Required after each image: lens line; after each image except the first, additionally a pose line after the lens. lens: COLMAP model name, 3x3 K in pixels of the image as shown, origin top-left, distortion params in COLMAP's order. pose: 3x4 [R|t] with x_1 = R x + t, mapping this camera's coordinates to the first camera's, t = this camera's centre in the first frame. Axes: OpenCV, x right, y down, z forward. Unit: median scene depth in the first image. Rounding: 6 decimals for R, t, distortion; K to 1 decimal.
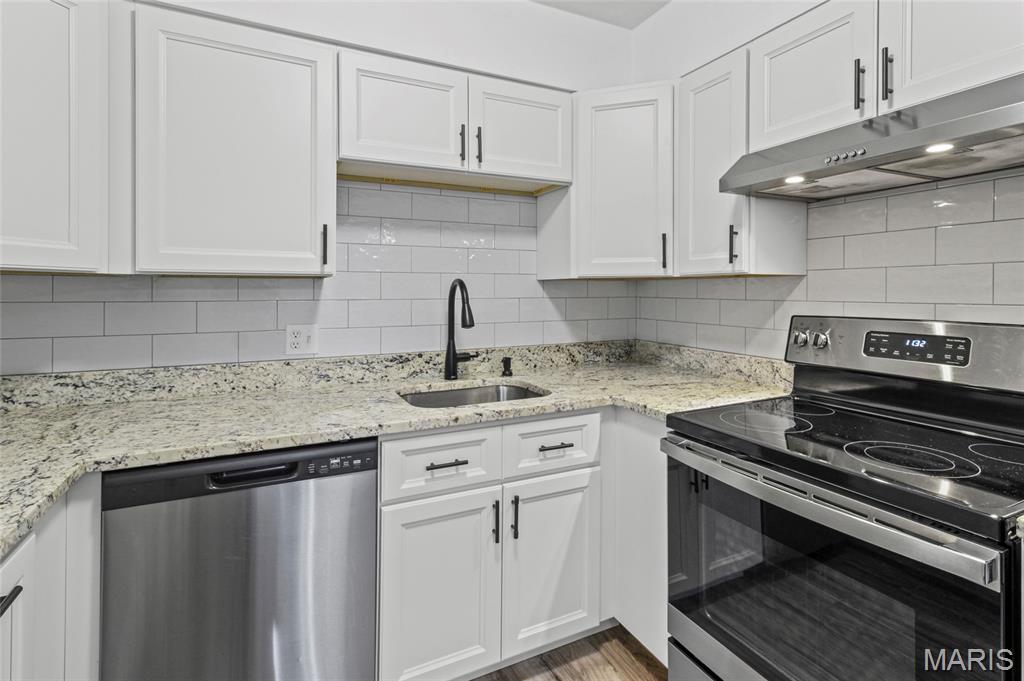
lens RADIAL K [[498.3, 0, 512.6], [0, 498.3, 290.7], [0, 0, 1]] dist [0.001620, 0.001497]
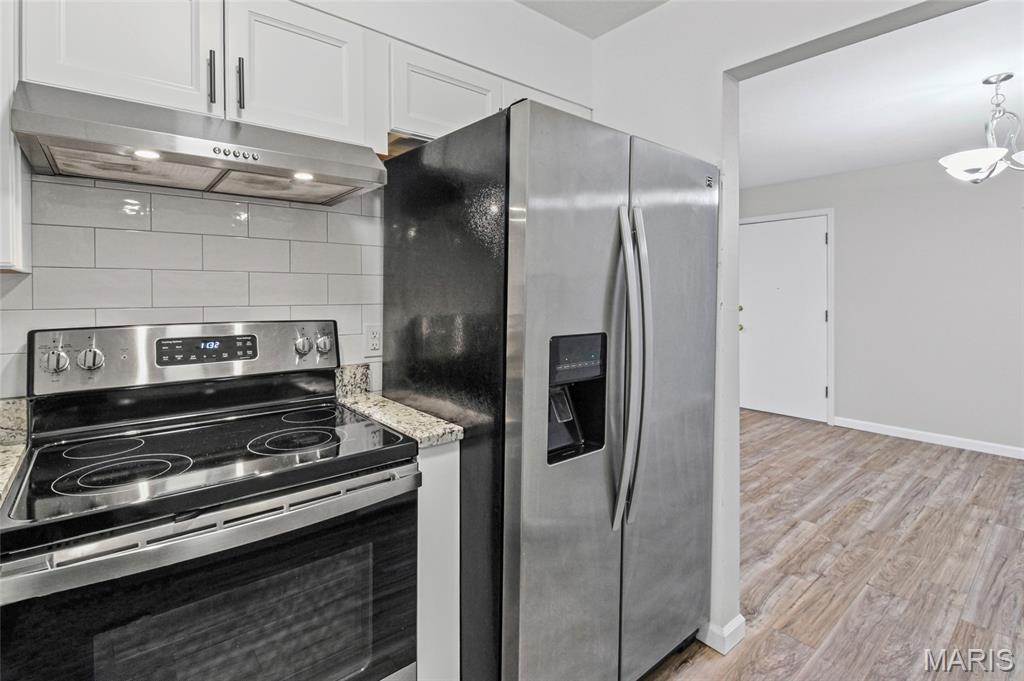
lens RADIAL K [[498.3, 0, 513.8], [0, 498.3, 301.4], [0, 0, 1]] dist [0.001620, 0.001497]
pose [[-0.233950, -0.017204, 0.972096, -0.355807], [0.000356, 0.999842, 0.017780, -0.004486], [-0.972249, 0.004506, -0.233907, 0.638201]]
